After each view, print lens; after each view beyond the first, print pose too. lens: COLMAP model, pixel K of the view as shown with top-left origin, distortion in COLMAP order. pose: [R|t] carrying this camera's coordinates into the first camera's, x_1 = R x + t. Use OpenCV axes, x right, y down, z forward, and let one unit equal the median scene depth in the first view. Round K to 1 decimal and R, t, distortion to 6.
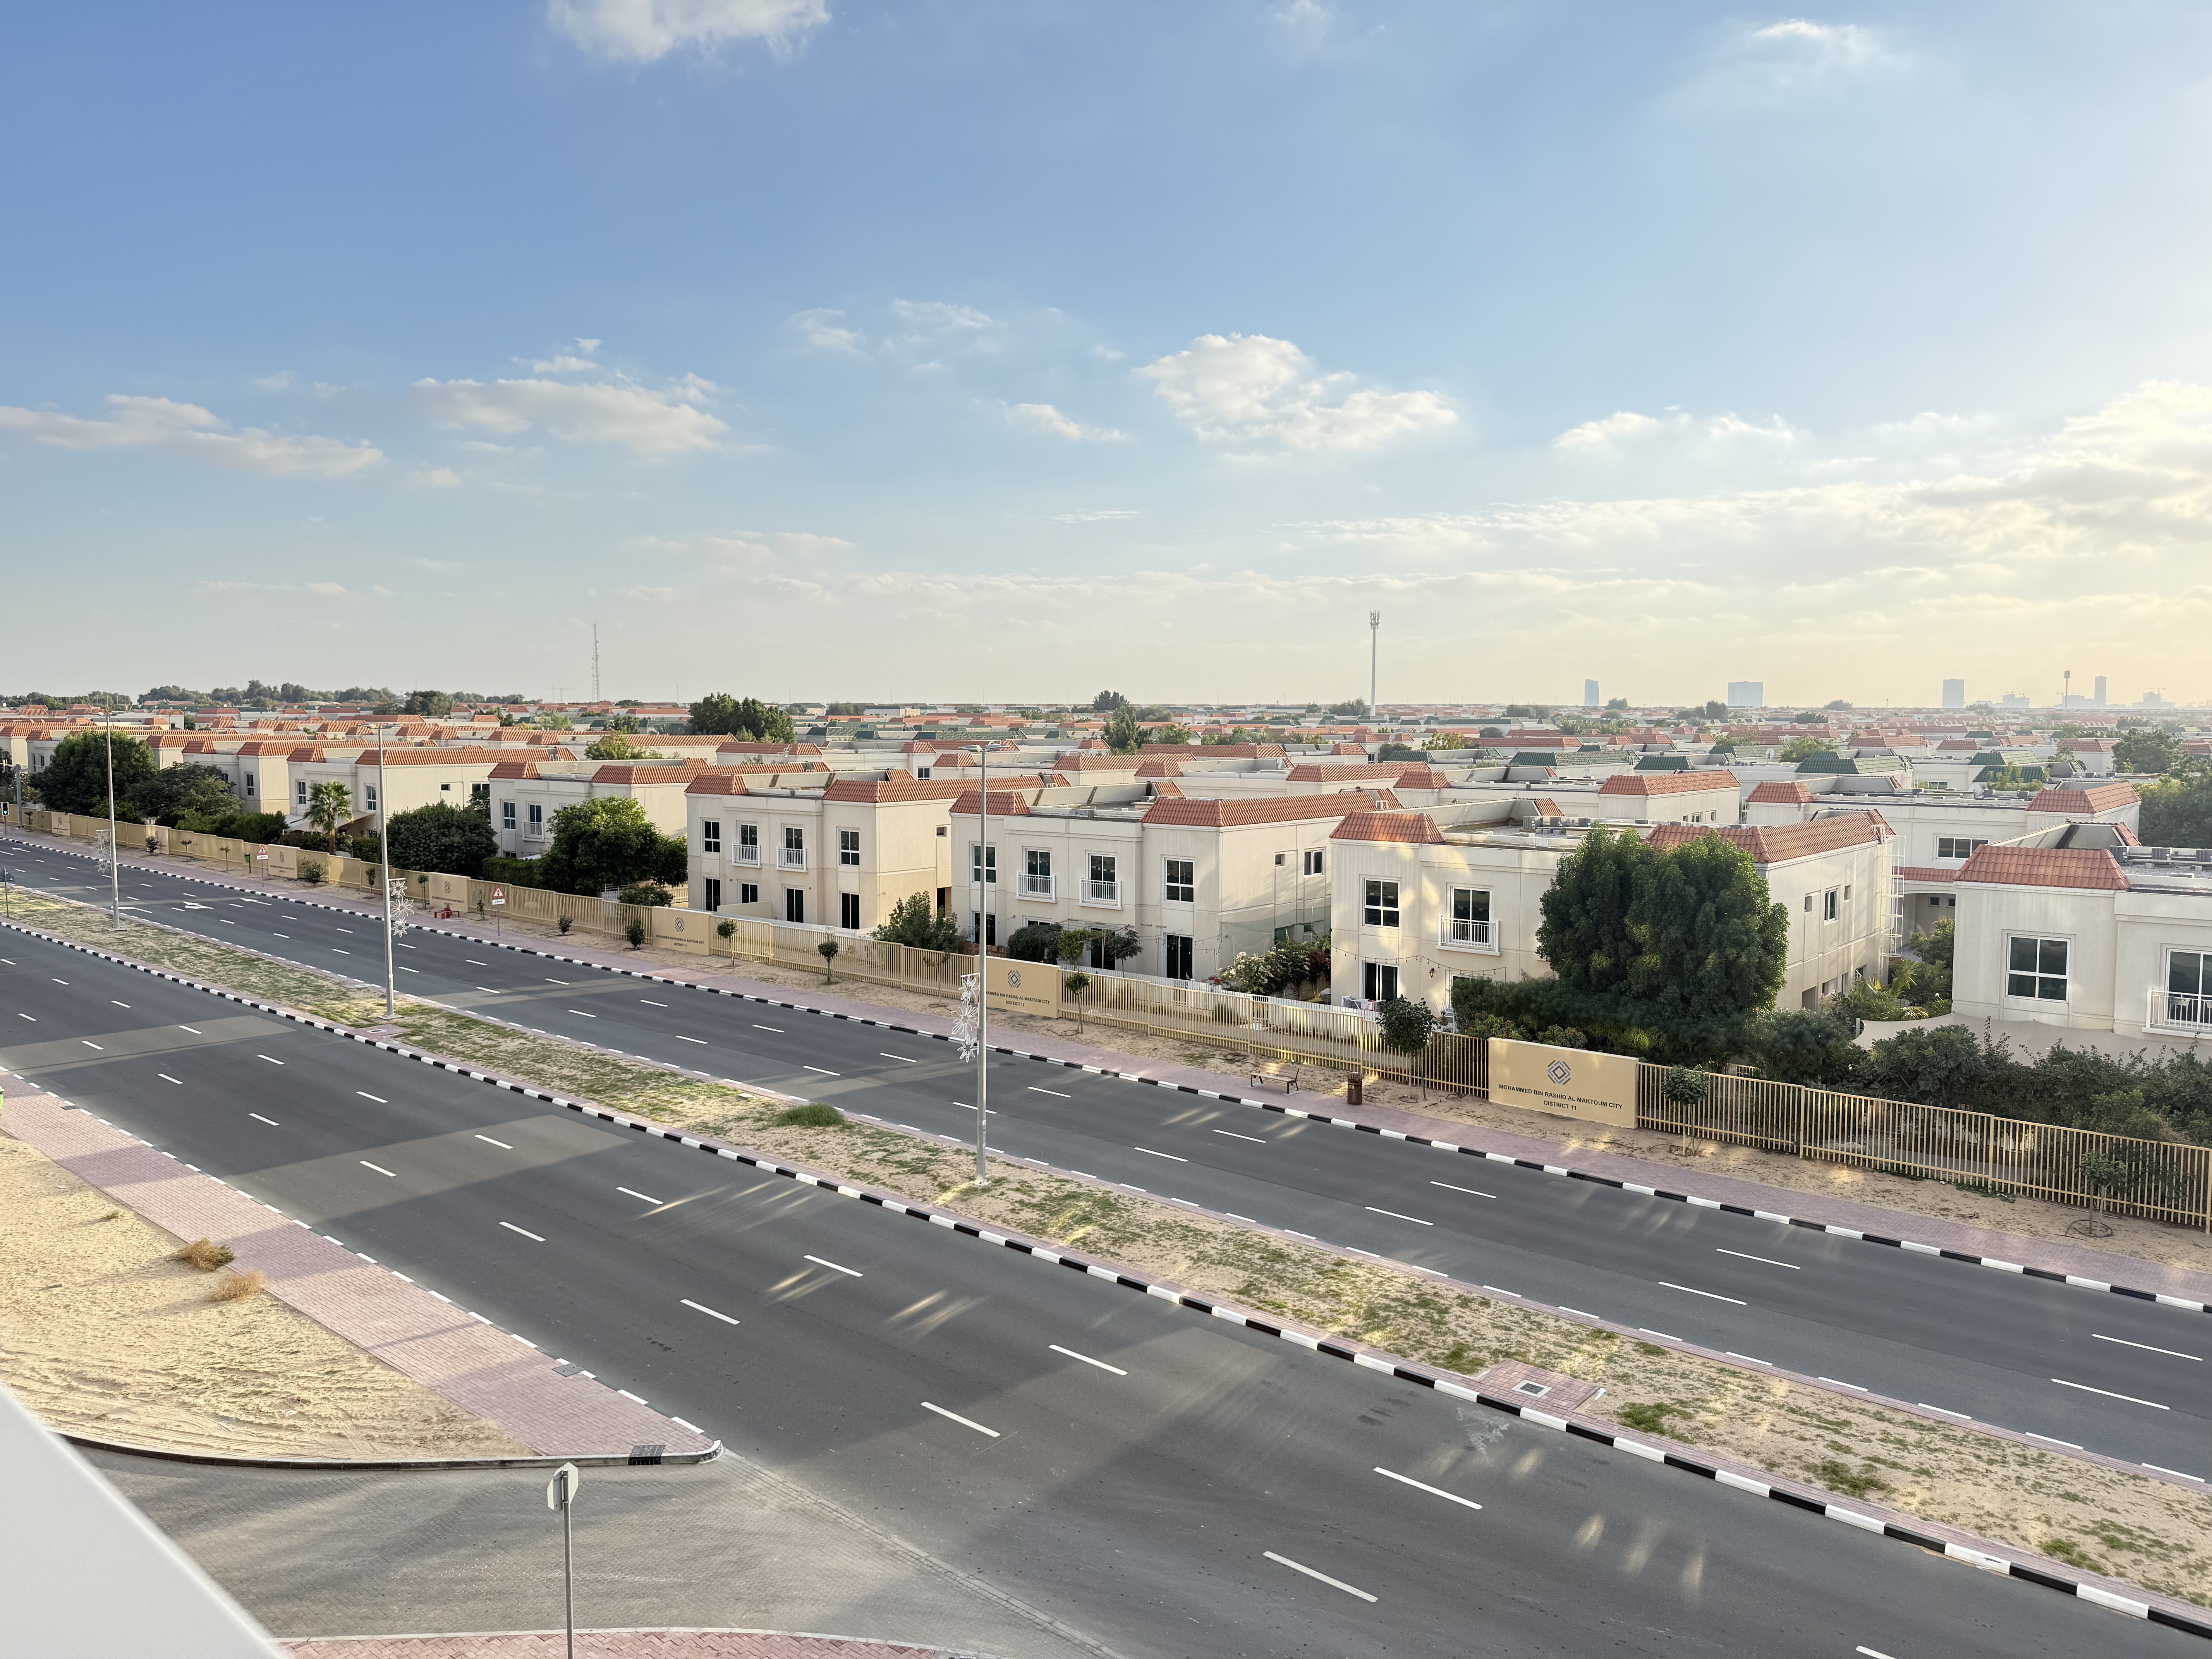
lens RADIAL K [[1530.7, 0, 1104.9], [0, 1530.7, 835.2], [0, 0, 1]] dist [0.009012, -0.037085]
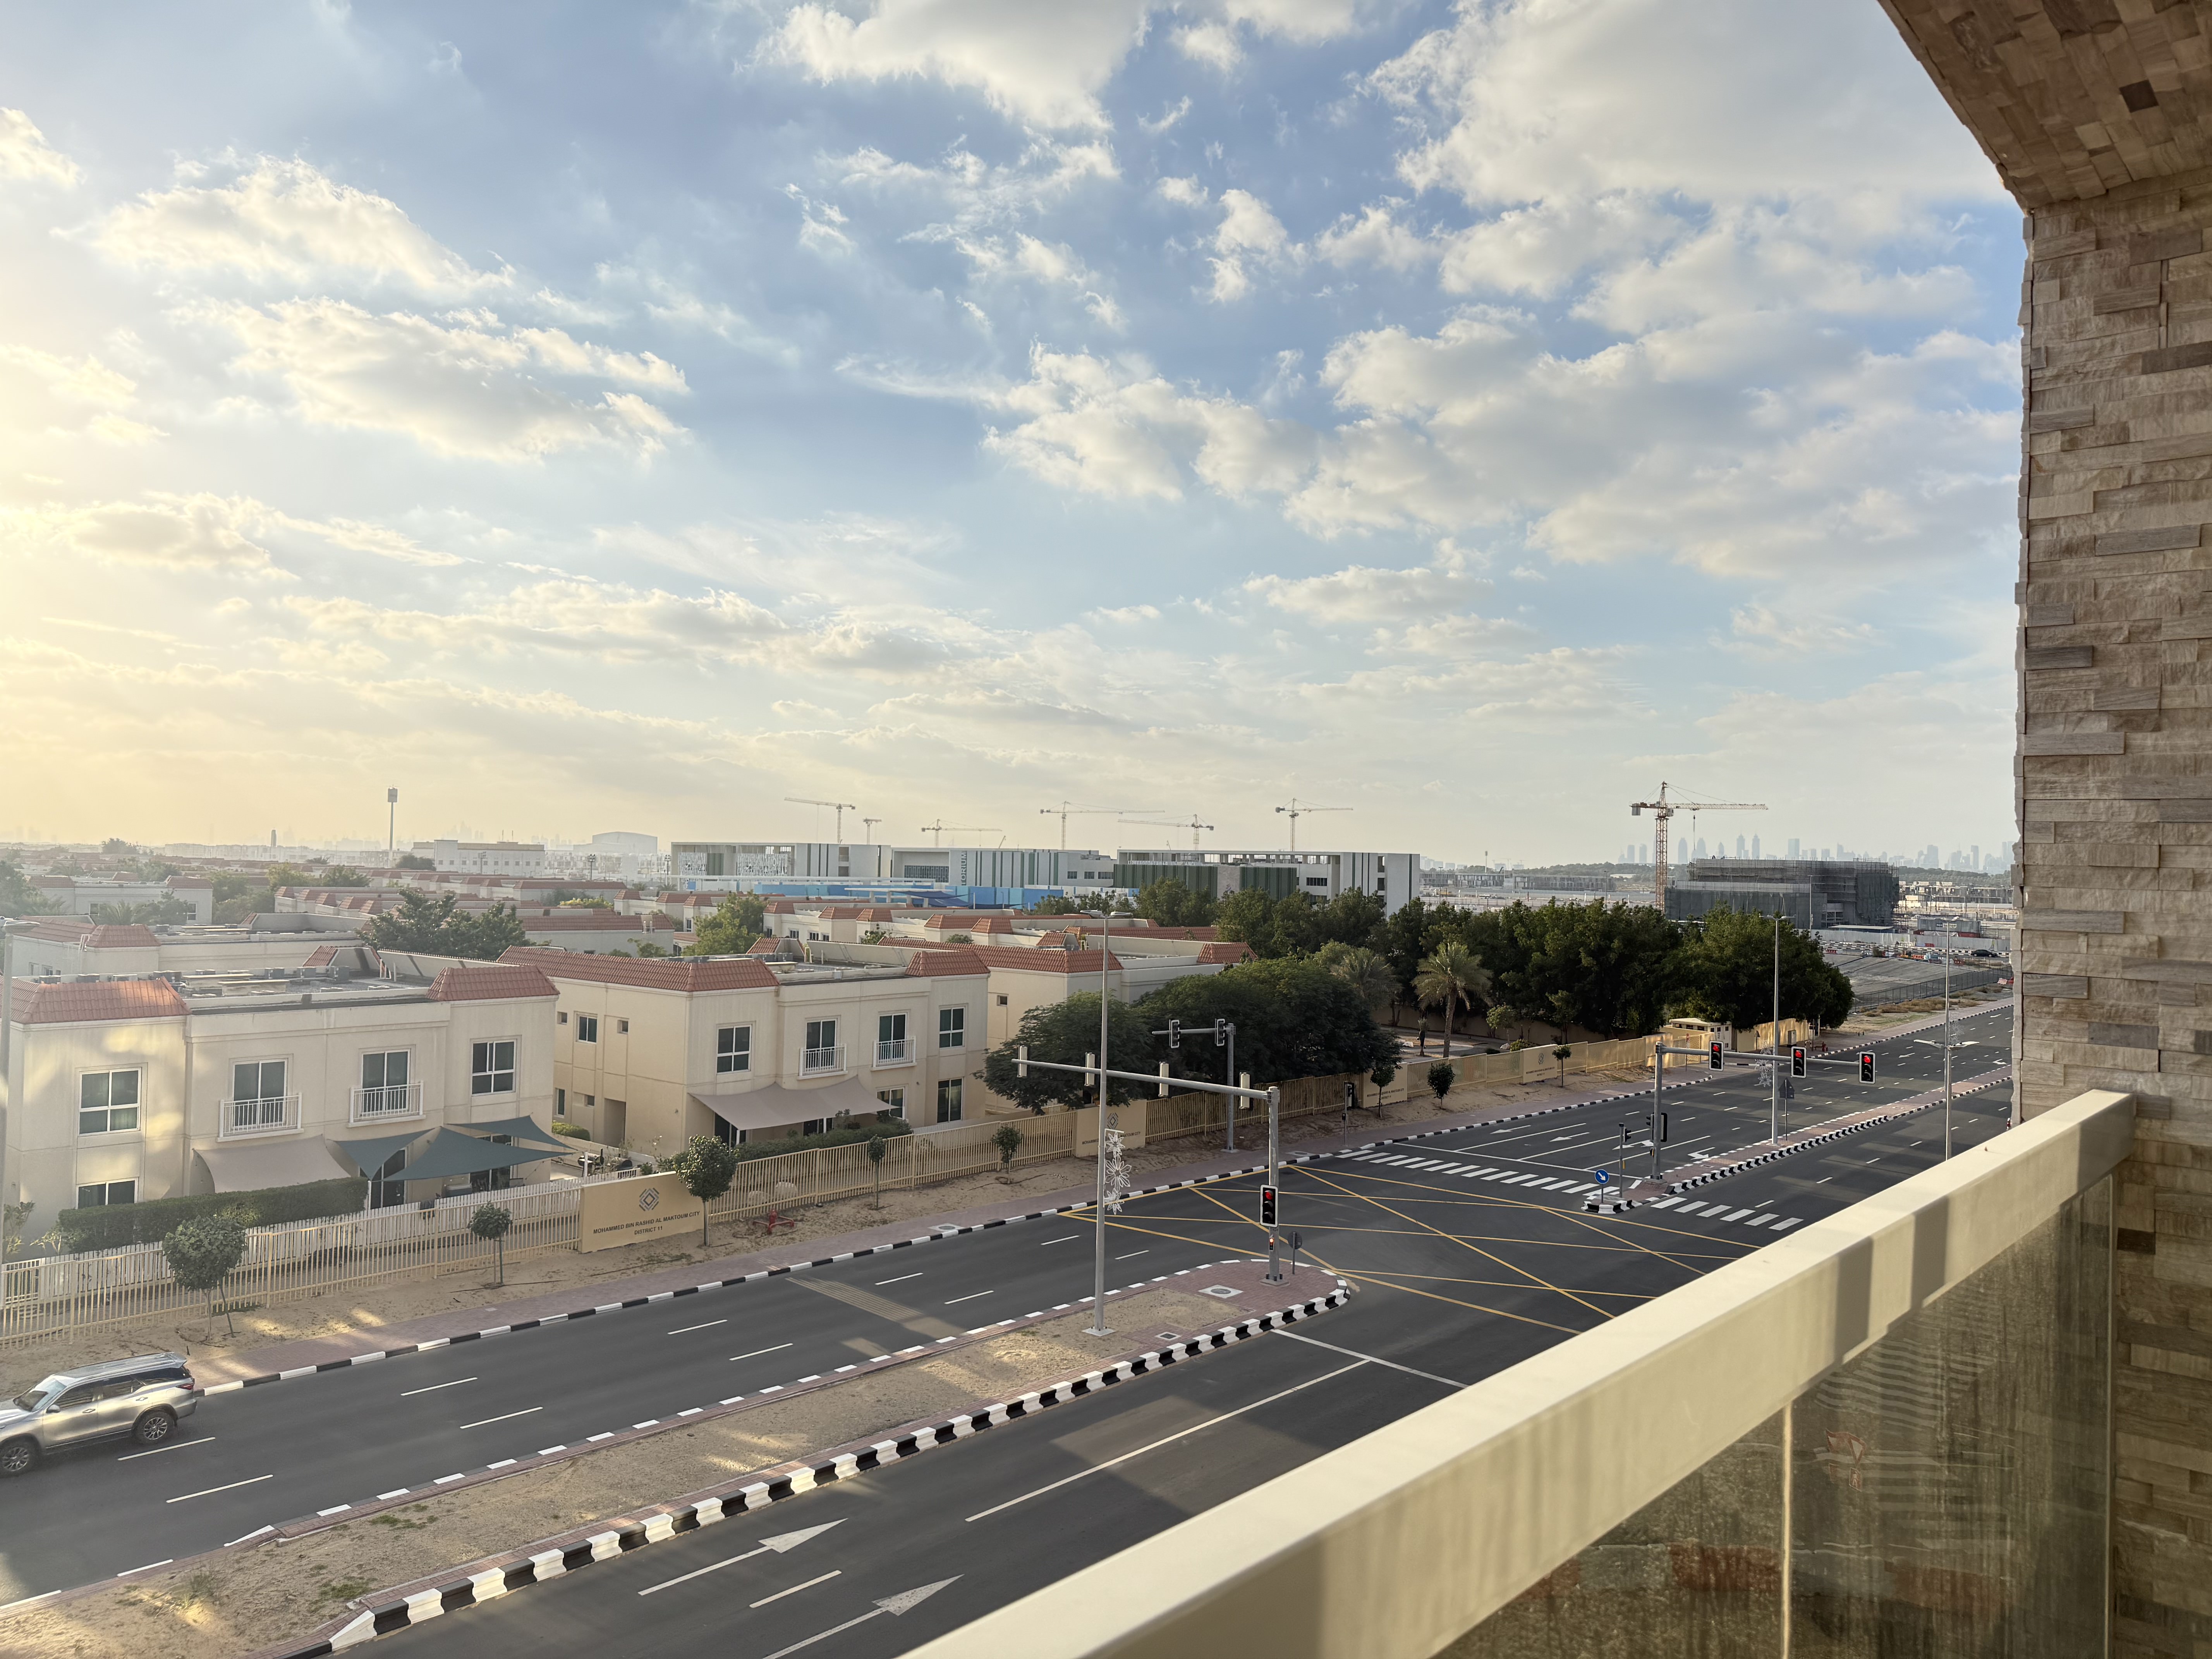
lens RADIAL K [[1530.7, 0, 1104.9], [0, 1530.7, 835.2], [0, 0, 1]] dist [0.009012, -0.037085]
pose [[0.056048, 0.013233, 0.998340, -1.195998], [0.065339, 0.997720, -0.016893, -0.093018], [-0.996288, 0.066177, 0.055056, 0.992937]]
